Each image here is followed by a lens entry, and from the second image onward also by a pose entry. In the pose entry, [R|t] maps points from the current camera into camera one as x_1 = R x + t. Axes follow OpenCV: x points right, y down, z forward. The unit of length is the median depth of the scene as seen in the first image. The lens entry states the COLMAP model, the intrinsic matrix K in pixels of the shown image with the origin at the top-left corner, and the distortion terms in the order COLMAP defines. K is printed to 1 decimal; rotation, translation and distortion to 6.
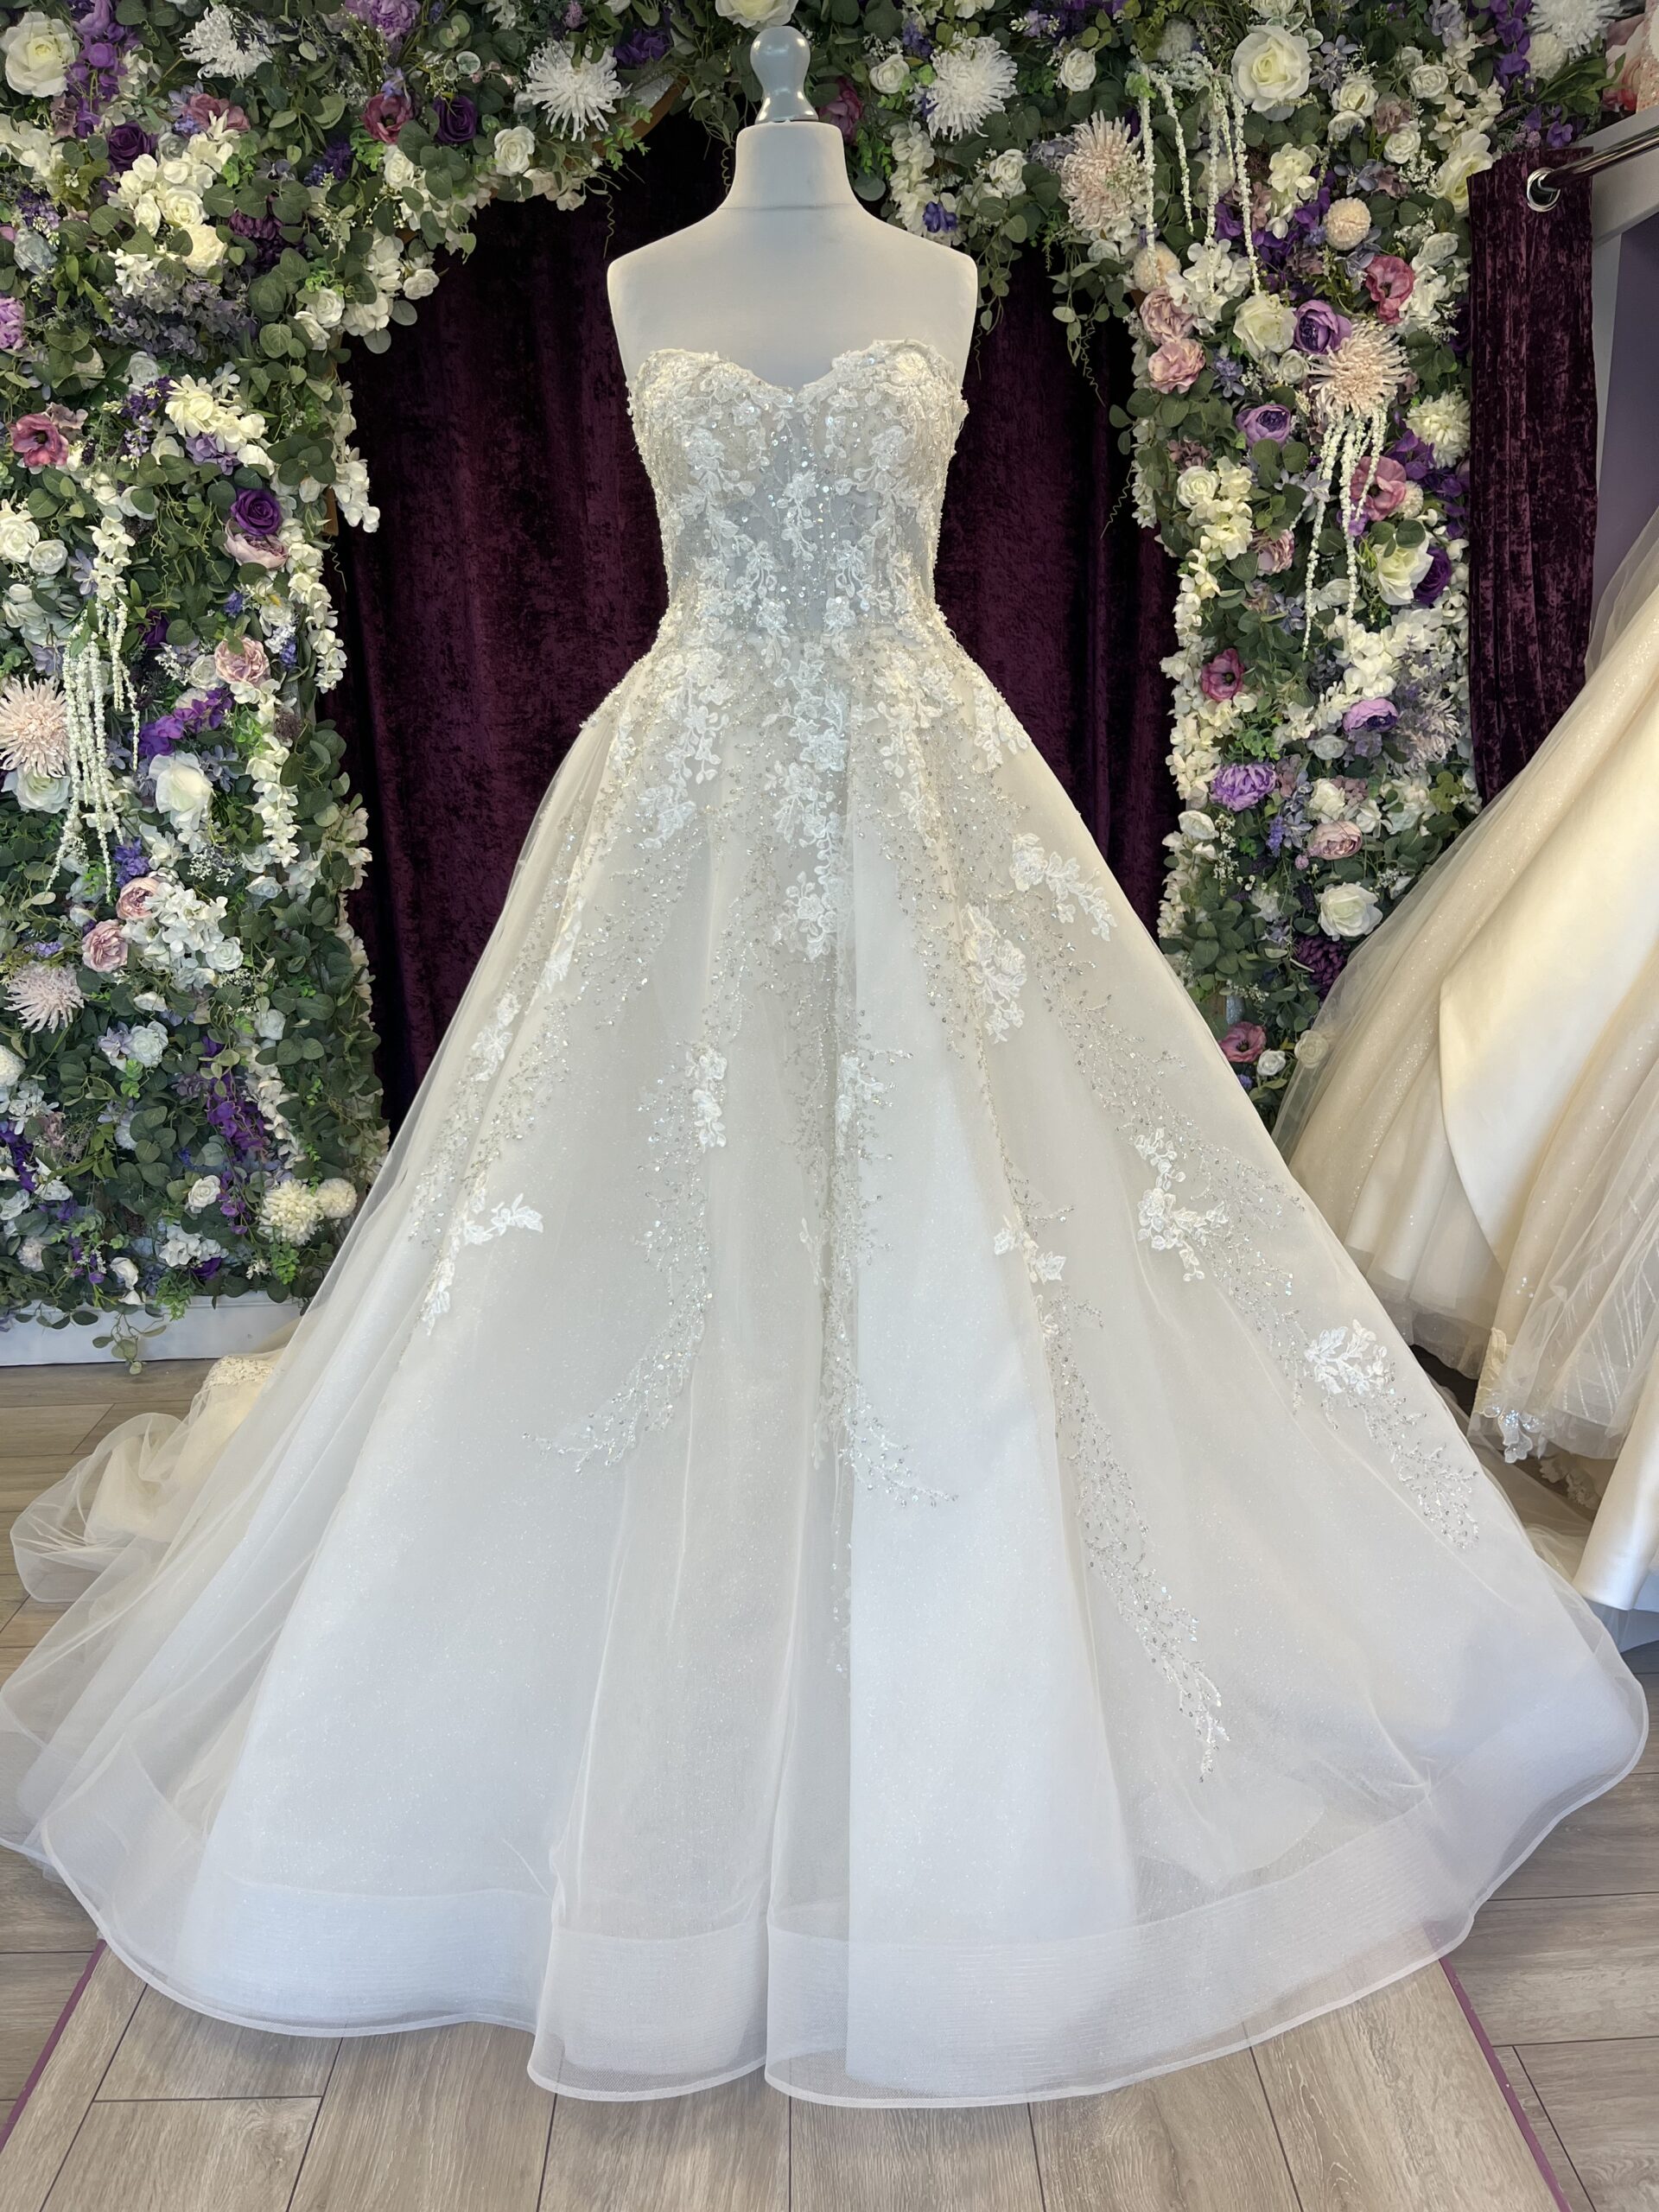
lens RADIAL K [[1642.5, 0, 836.6], [0, 1642.5, 1110.9], [0, 0, 1]] dist [0.079400, -0.122522]
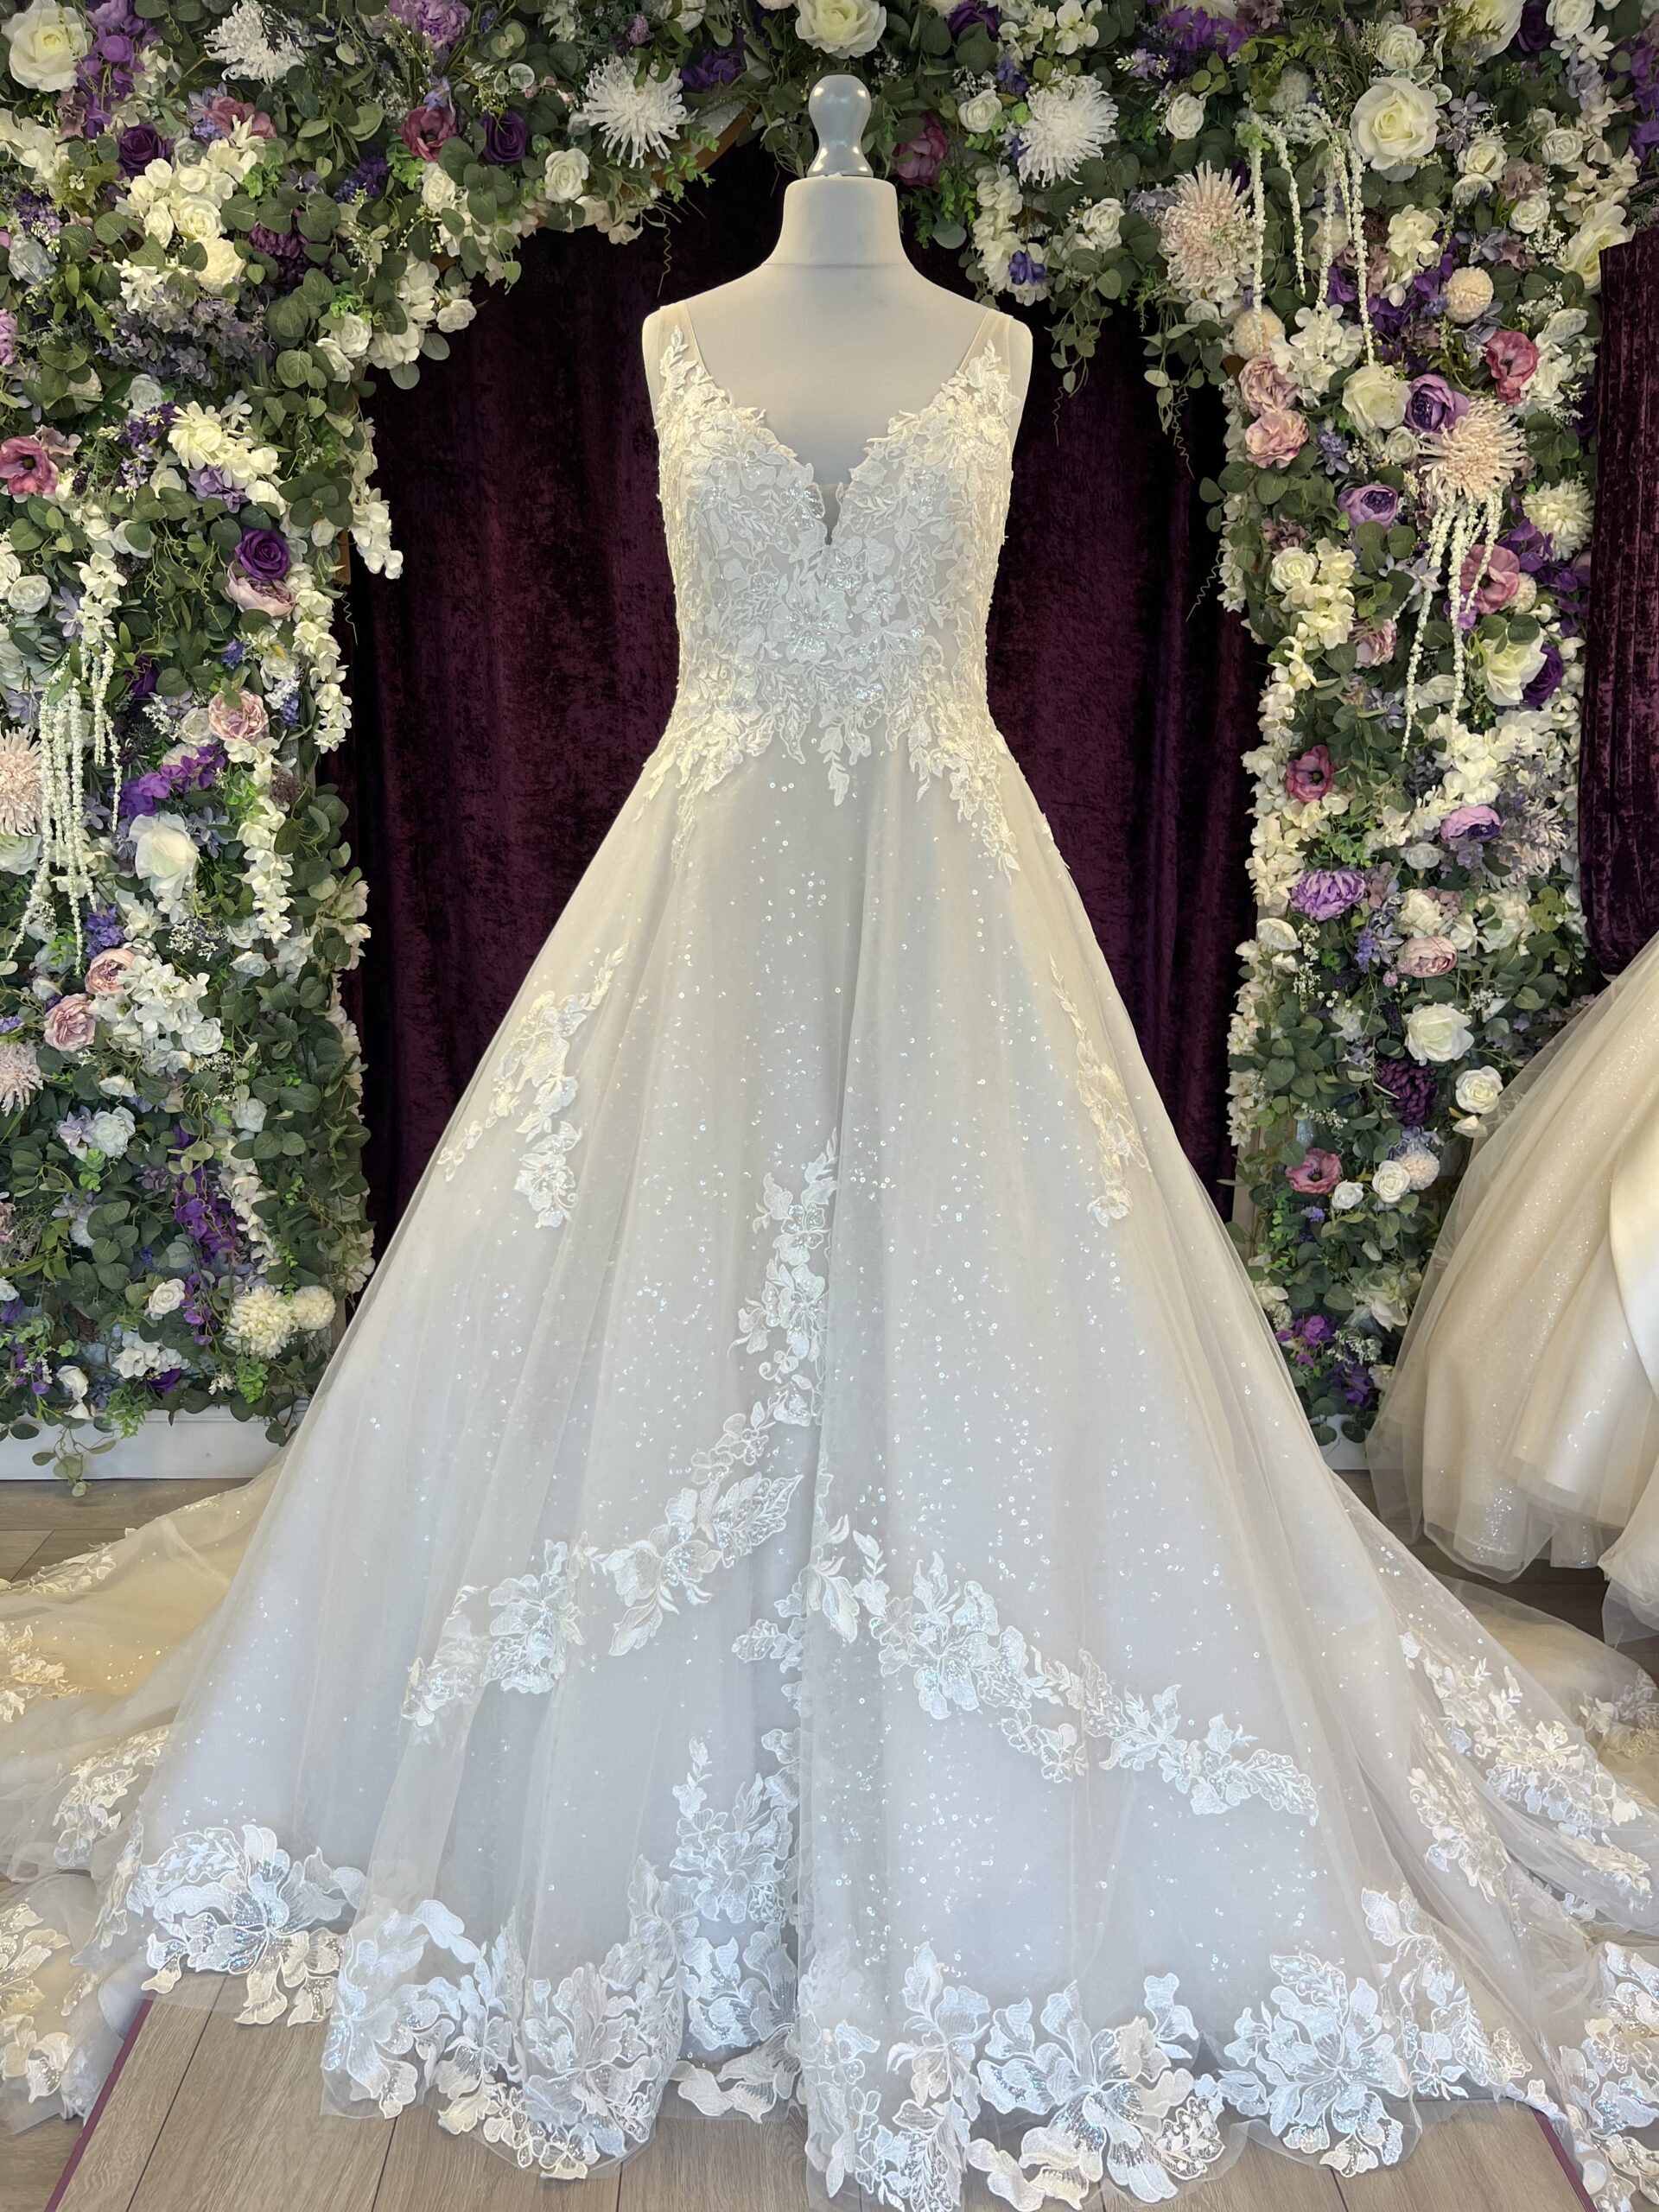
lens RADIAL K [[1642.5, 0, 829.2], [0, 1642.5, 1125.6], [0, 0, 1]] dist [0.079400, -0.122522]
pose [[0.999230, 0.035930, 0.015786, -0.043549], [-0.035336, 0.998711, -0.036429, -0.026817], [-0.017075, 0.035843, 0.999212, 0.099669]]
